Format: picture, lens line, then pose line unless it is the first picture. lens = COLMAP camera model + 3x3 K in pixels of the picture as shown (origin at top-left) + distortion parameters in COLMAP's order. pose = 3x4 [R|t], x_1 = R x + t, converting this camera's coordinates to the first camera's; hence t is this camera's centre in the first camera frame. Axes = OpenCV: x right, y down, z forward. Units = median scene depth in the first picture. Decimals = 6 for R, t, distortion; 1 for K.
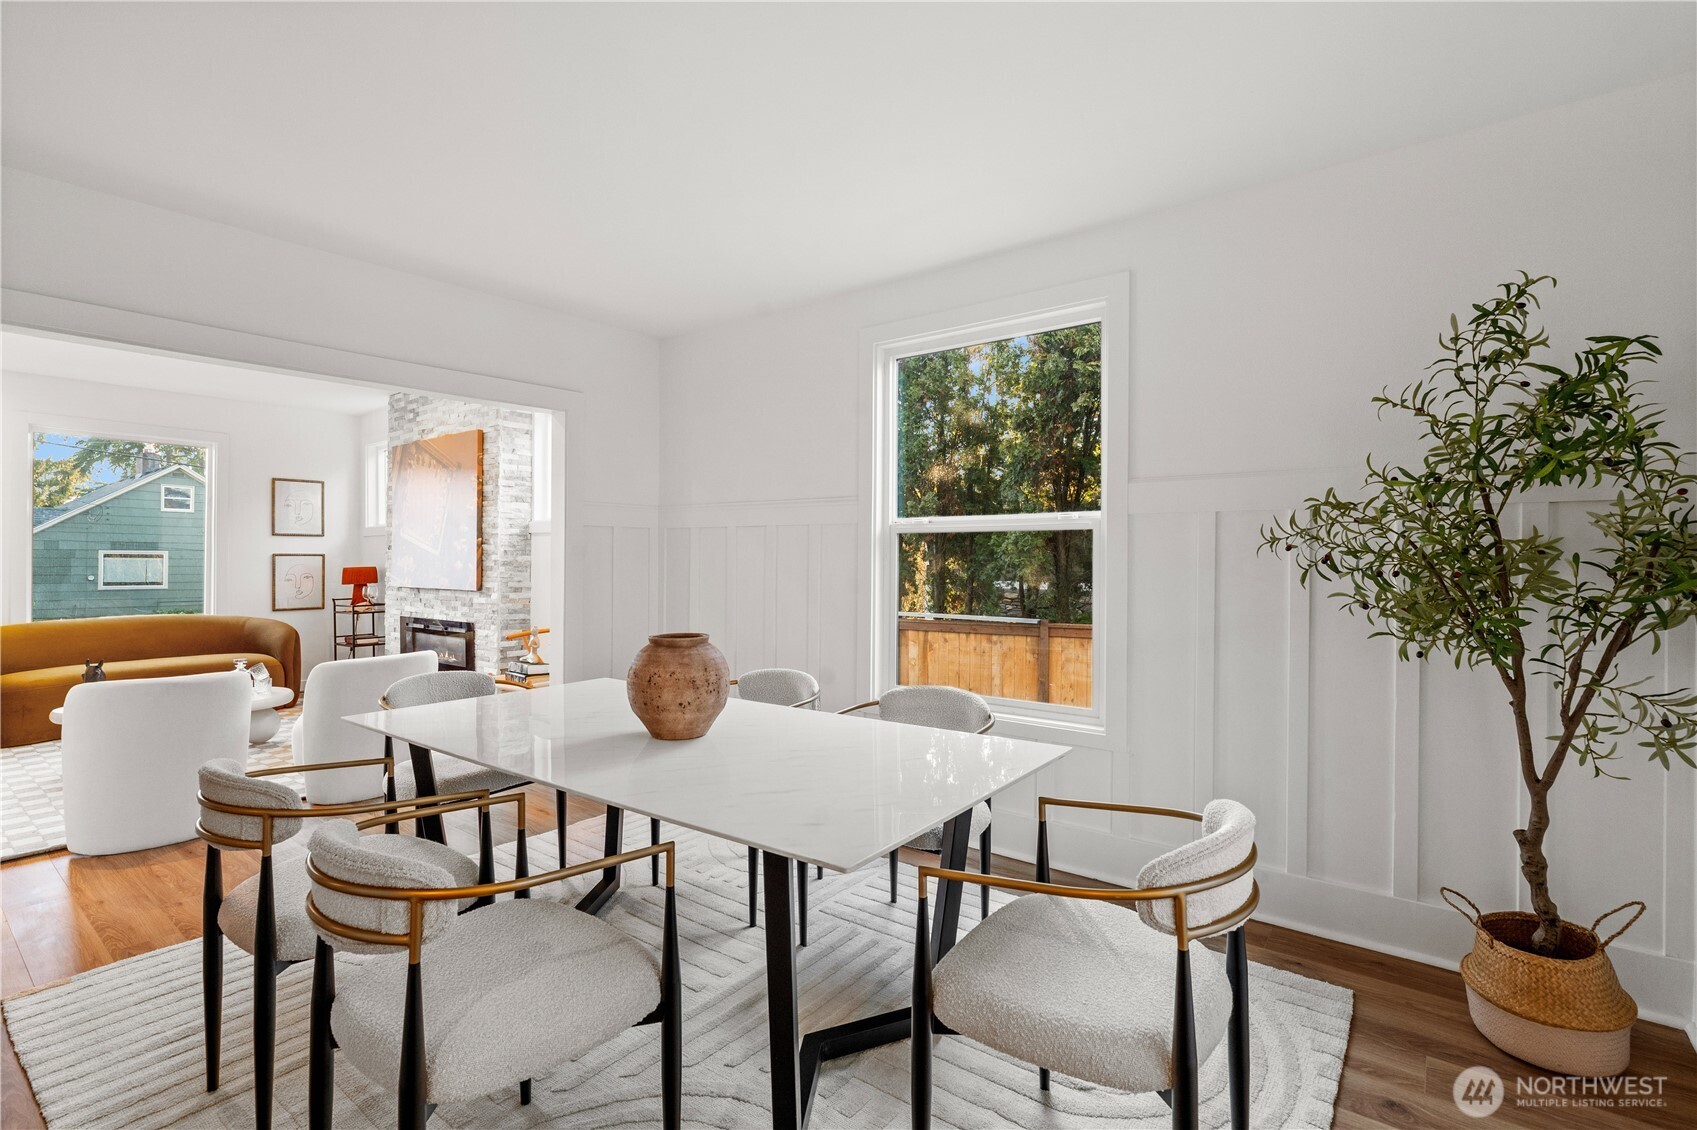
lens RADIAL K [[778.2, 0, 844.1], [0, 778.2, 565.6], [0, 0, 1]] dist [-0.004104, -0.000276]
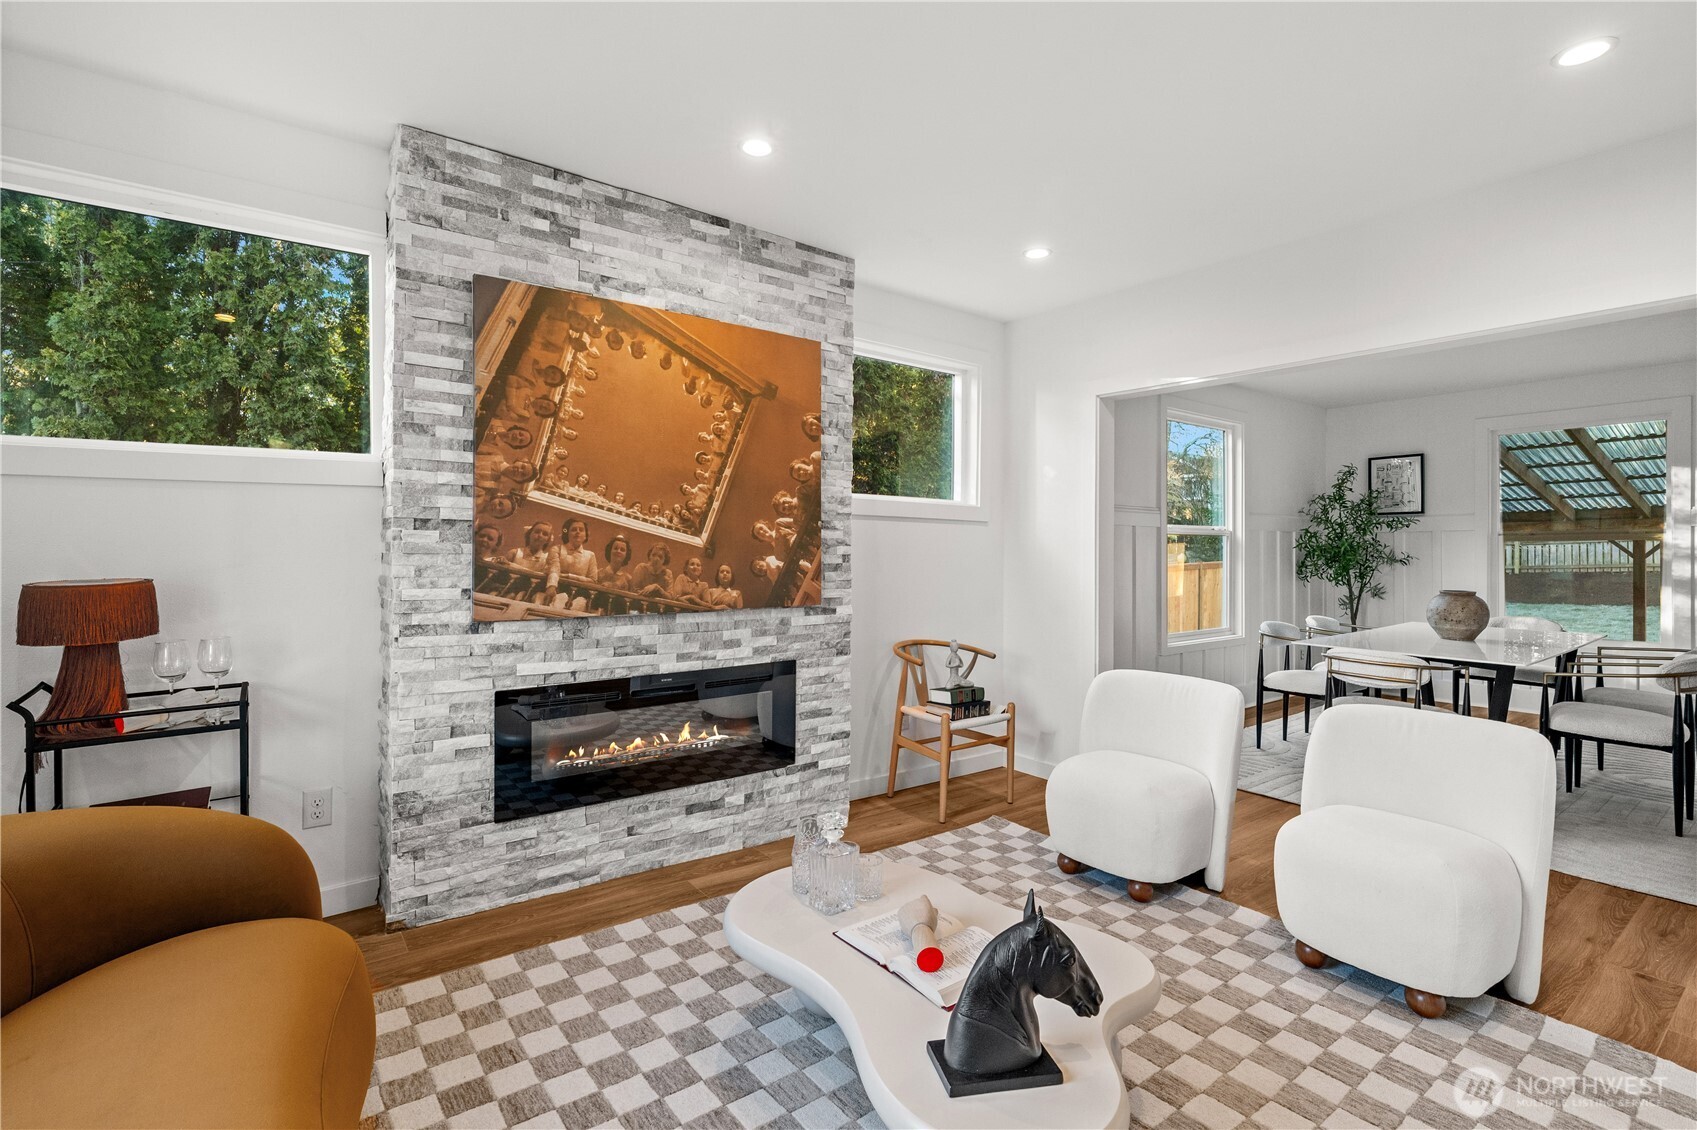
lens RADIAL K [[778.2, 0, 853.0], [0, 778.2, 549.4], [0, 0, 1]] dist [-0.004104, -0.000276]
pose [[0.262795, -0.005830, 0.964834, -0.935095], [0.001431, 0.999983, 0.005653, -0.012809], [-0.964851, -0.000105, 0.262799, 0.719045]]
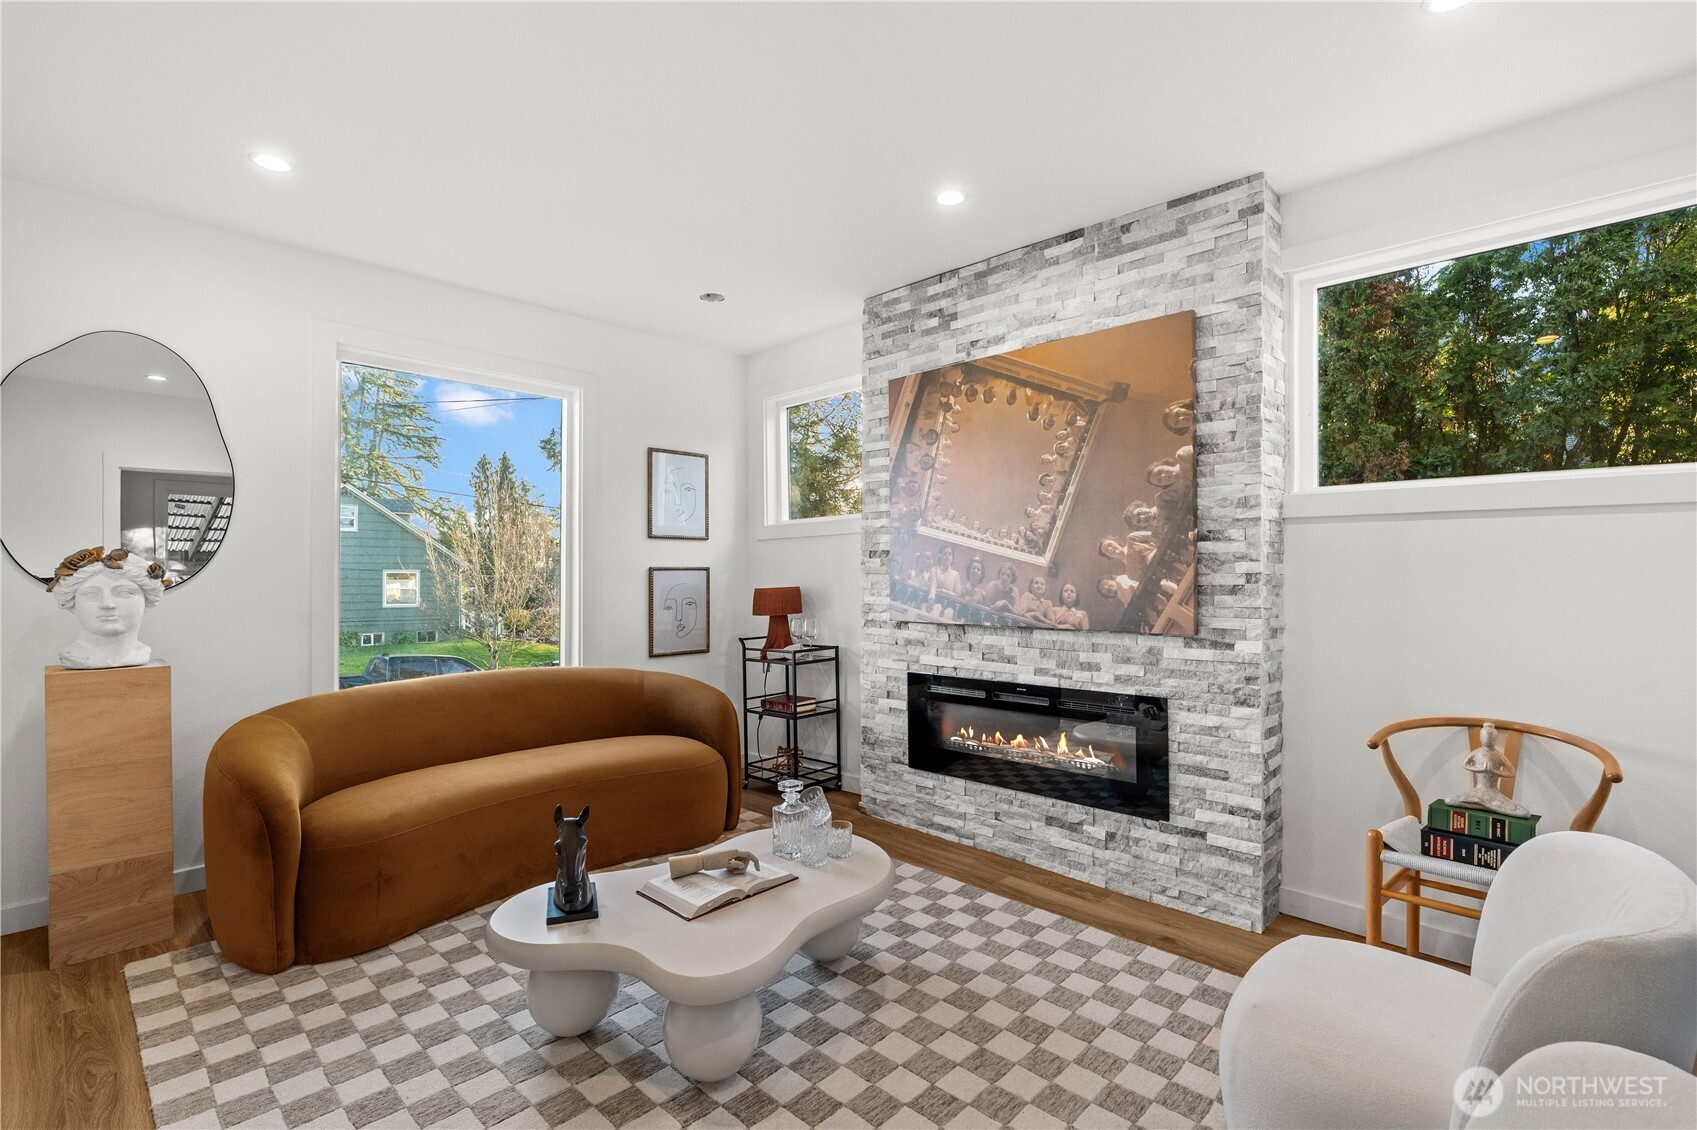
lens RADIAL K [[778.2, 0, 858.9], [0, 778.2, 568.4], [0, 0, 1]] dist [-0.004104, -0.000276]
pose [[0.994717, -0.013743, -0.101731, -0.557549], [0.012865, 0.999874, -0.009280, -0.007242], [0.101846, 0.007922, 0.994769, 0.428375]]
